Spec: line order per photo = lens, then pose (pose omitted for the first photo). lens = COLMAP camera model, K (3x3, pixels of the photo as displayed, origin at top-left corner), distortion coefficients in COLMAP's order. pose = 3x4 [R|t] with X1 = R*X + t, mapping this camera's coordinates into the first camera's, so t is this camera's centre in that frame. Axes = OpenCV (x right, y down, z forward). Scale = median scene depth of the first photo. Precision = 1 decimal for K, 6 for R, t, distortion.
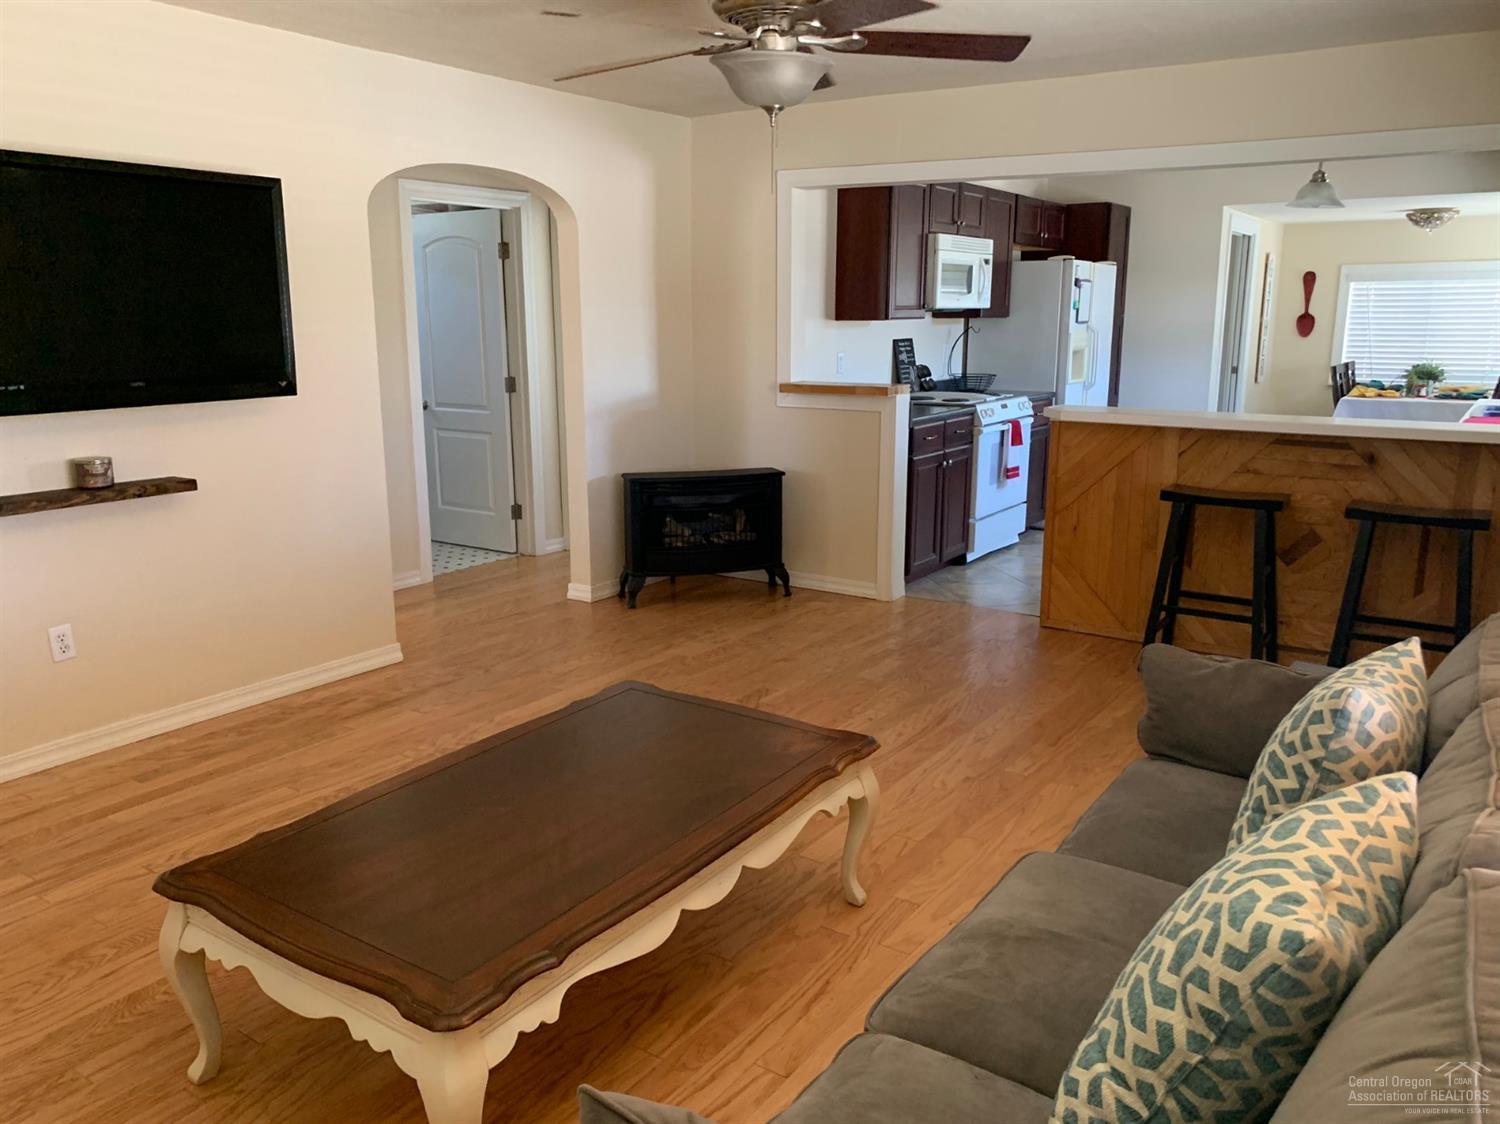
lens RADIAL K [[1145.7, 0, 743.7], [0, 1145.7, 567.3], [0, 0, 1]] dist [0.031693, -0.039060]
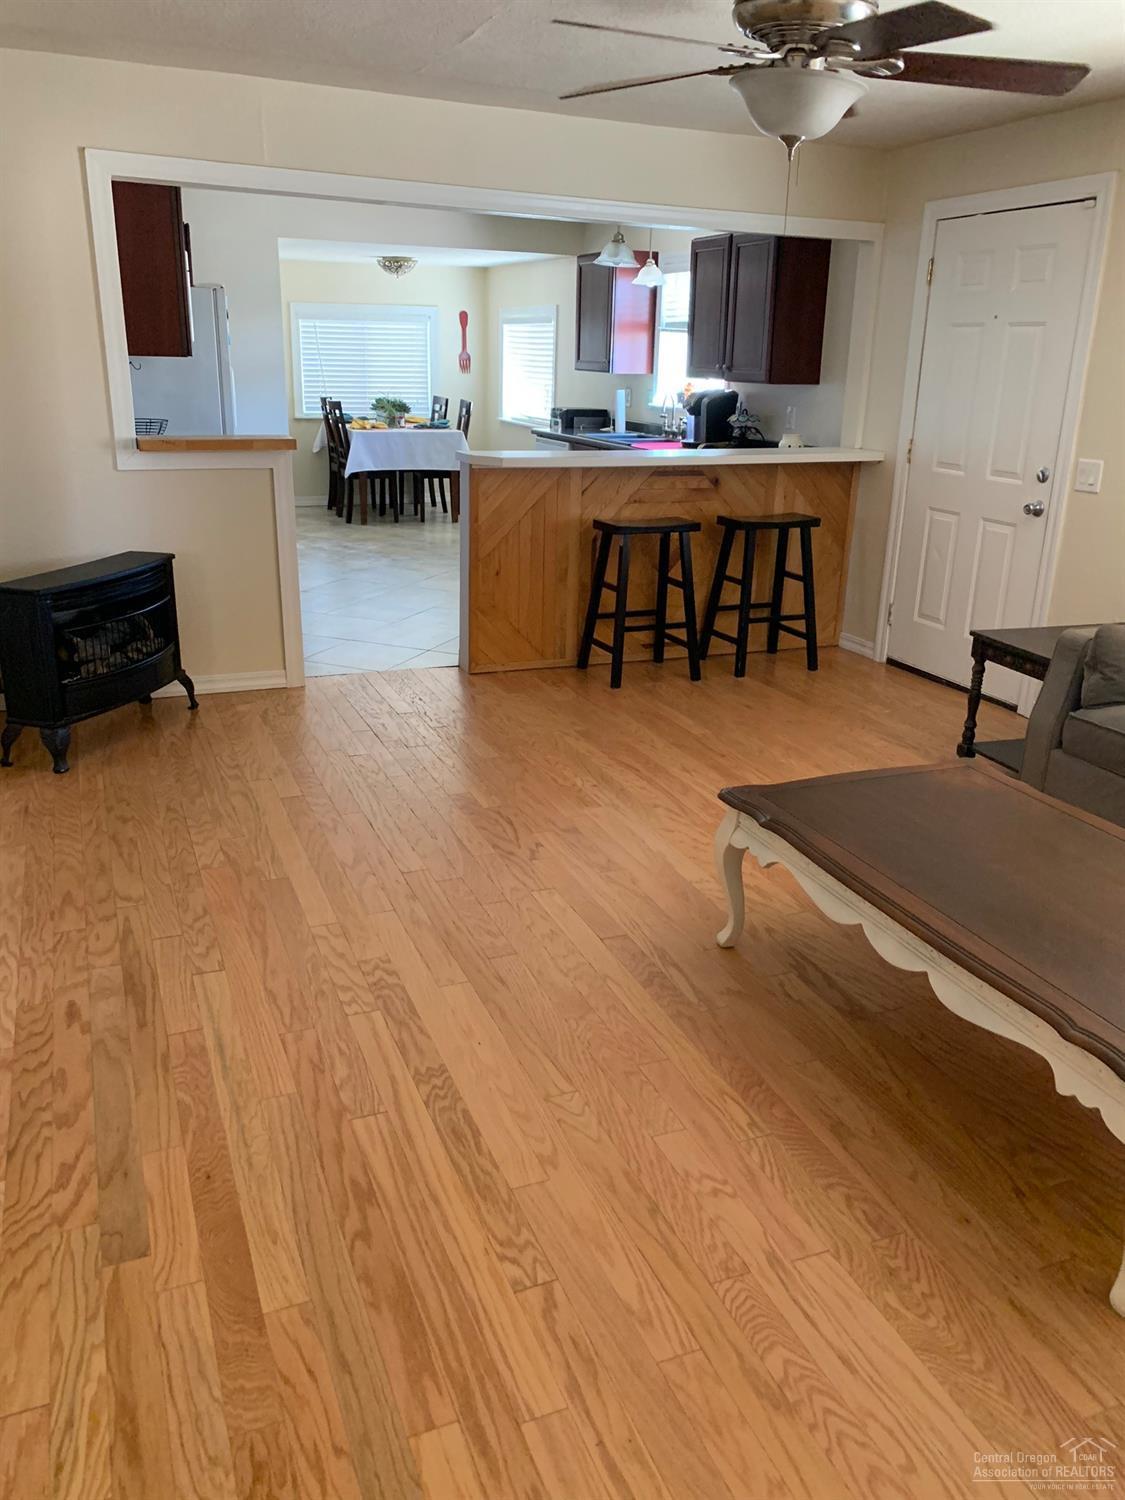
lens RADIAL K [[1145.7, 0, 561.3], [0, 1145.7, 746.9], [0, 0, 1]] dist [0.031693, -0.039060]
pose [[0.547206, -0.259449, 0.795771, -0.550585], [0.157689, 0.965675, 0.206410, -0.087426], [-0.822010, 0.012535, 0.569335, 0.371385]]
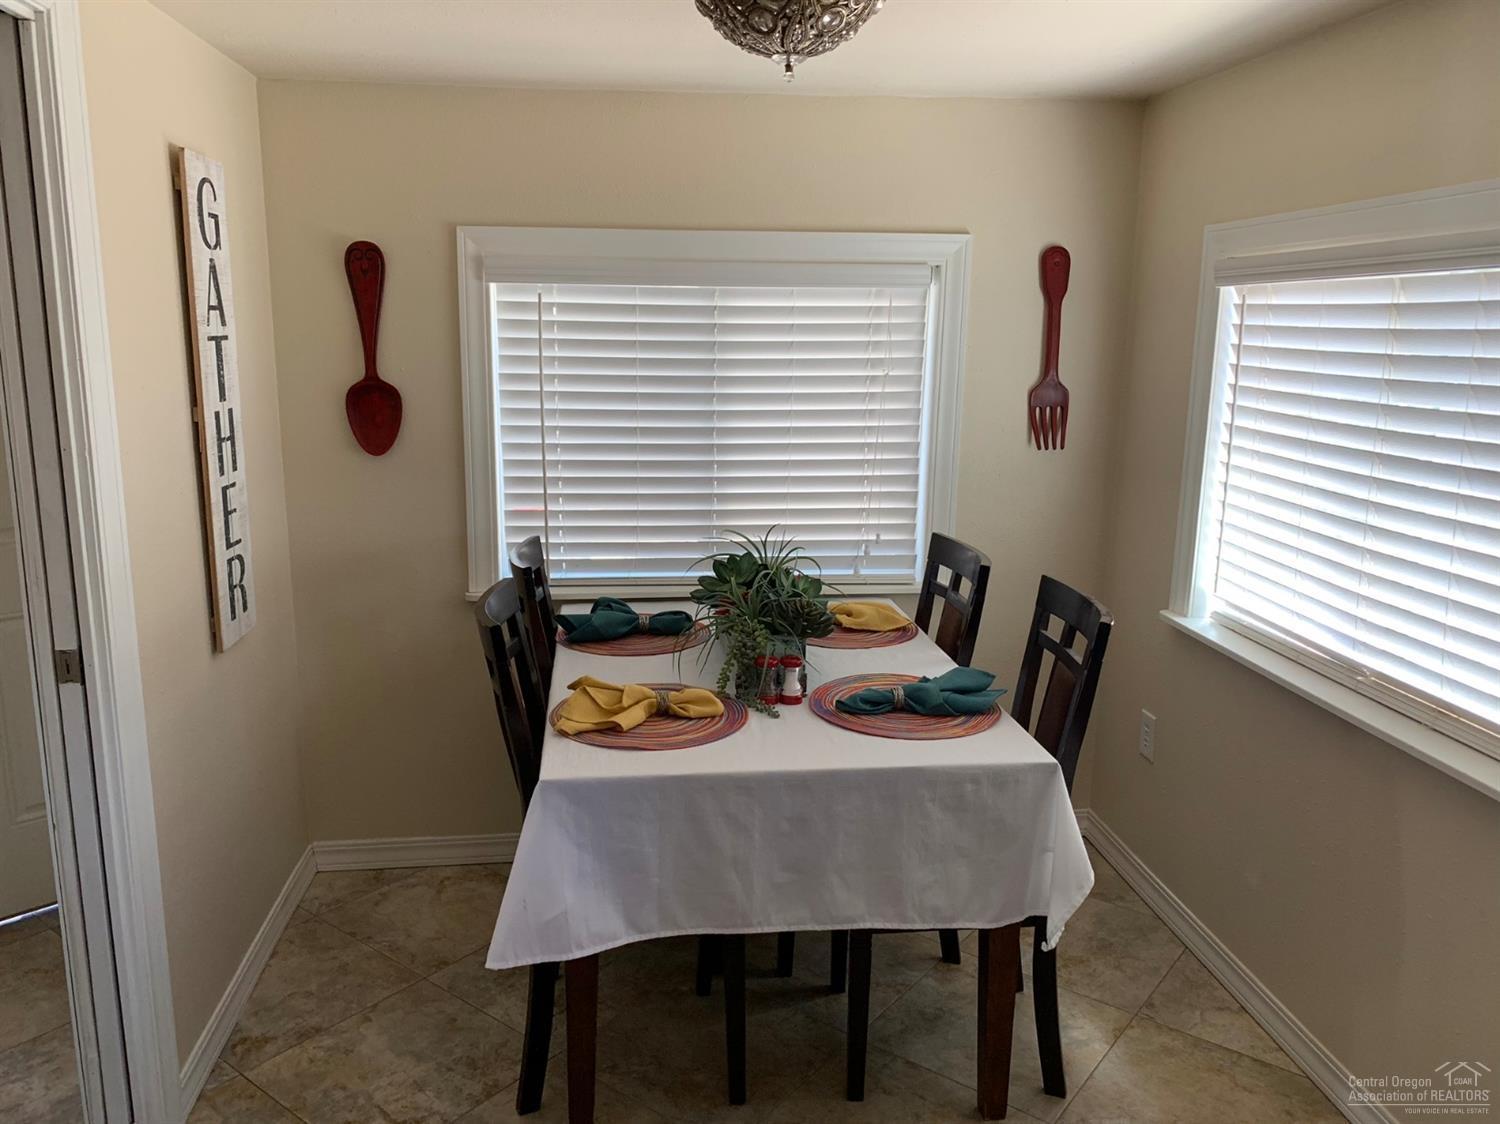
lens RADIAL K [[1145.7, 0, 739.5], [0, 1145.7, 562.3], [0, 0, 1]] dist [0.031693, -0.039060]
pose [[0.758500, -0.117276, 0.641034, 0.692643], [0.126602, 0.991451, 0.031582, -0.325317], [-0.639257, 0.057201, 0.766863, 1.354351]]
